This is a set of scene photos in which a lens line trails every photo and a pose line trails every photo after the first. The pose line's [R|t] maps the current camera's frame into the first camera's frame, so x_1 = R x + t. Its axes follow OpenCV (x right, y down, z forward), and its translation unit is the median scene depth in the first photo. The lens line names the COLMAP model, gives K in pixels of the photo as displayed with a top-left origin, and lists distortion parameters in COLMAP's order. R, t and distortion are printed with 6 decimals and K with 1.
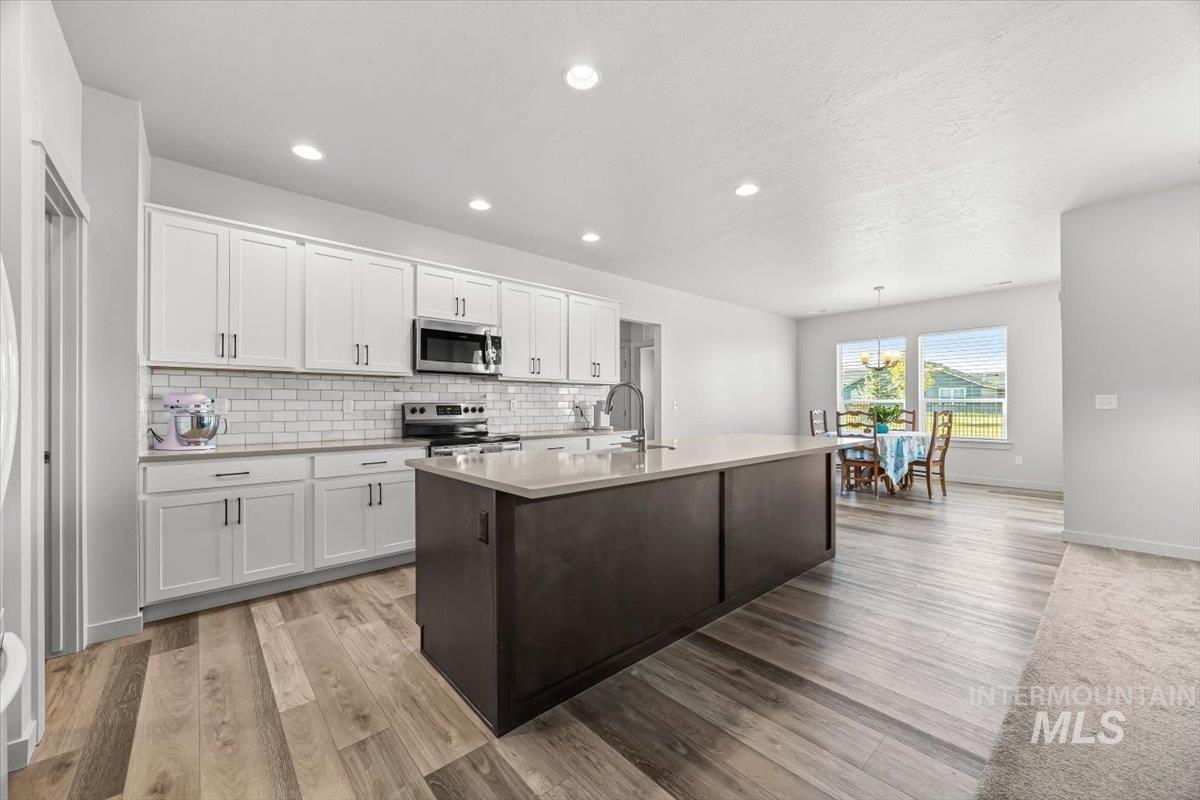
lens RADIAL K [[457.6, 0, 599.5], [0, 457.6, 403.0], [0, 0, 1]] dist [-0.003161, -0.000232]
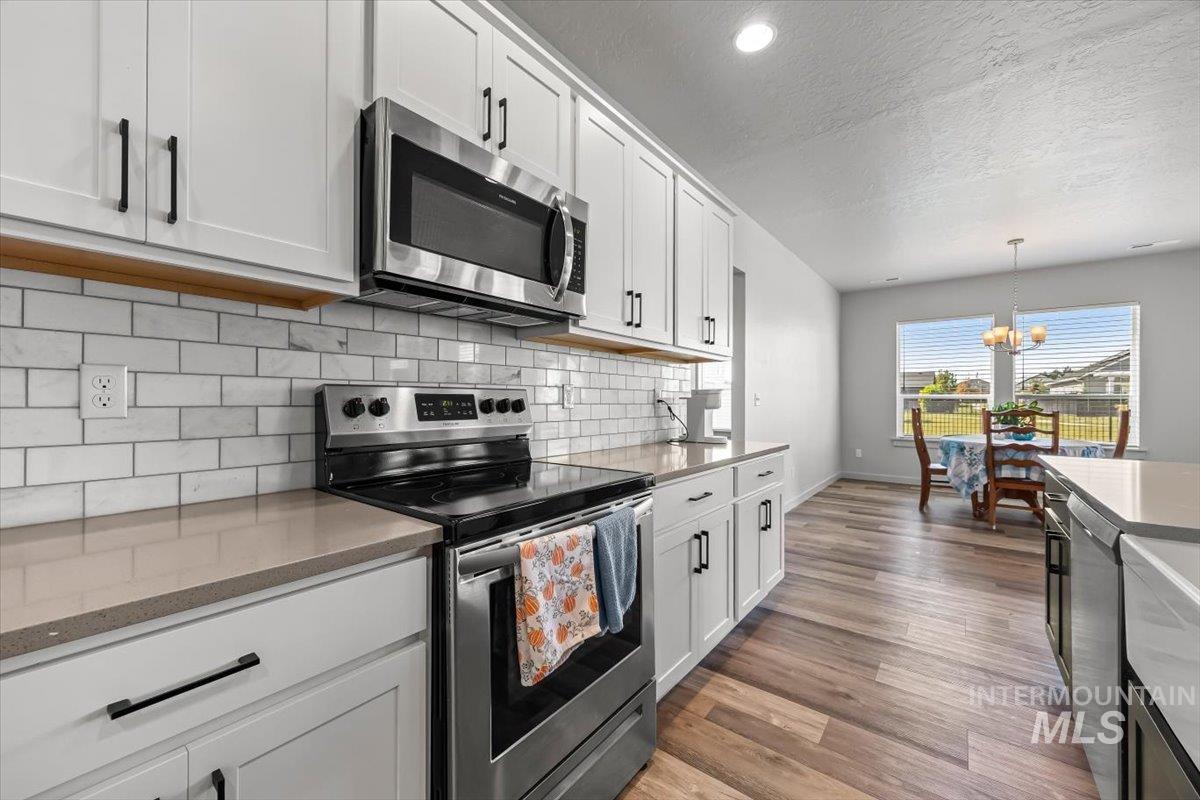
lens RADIAL K [[457.6, 0, 594.6], [0, 457.6, 396.3], [0, 0, 1]] dist [-0.003161, -0.000232]
pose [[0.984235, 0.009631, 0.176604, -0.285689], [-0.009366, 0.999953, -0.002329, 0.006859], [-0.176619, 0.000638, 0.984279, 0.626298]]
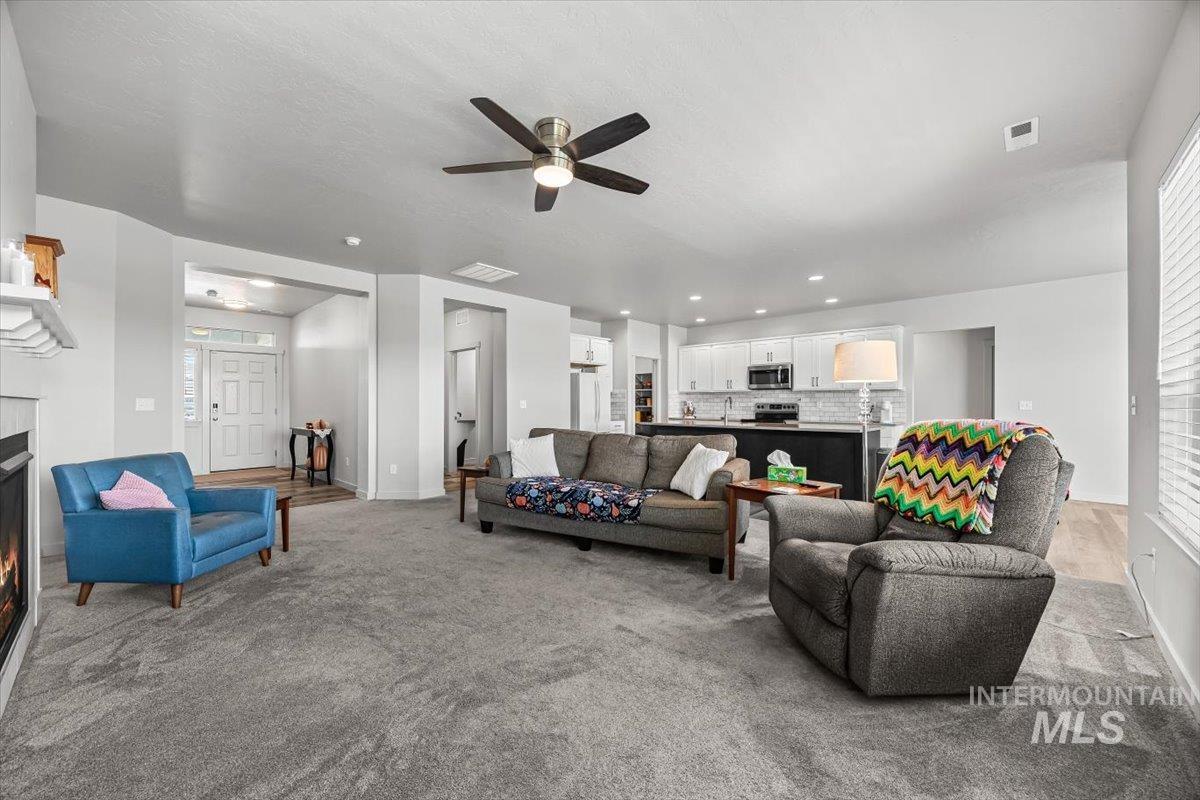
lens RADIAL K [[457.6, 0, 594.1], [0, 457.6, 403.0], [0, 0, 1]] dist [-0.003161, -0.000232]
pose [[0.089143, 0.002624, -0.996015, 1.650528], [0.003413, 0.999990, 0.002940, -0.009987], [0.996013, -0.003662, 0.089133, 0.029925]]
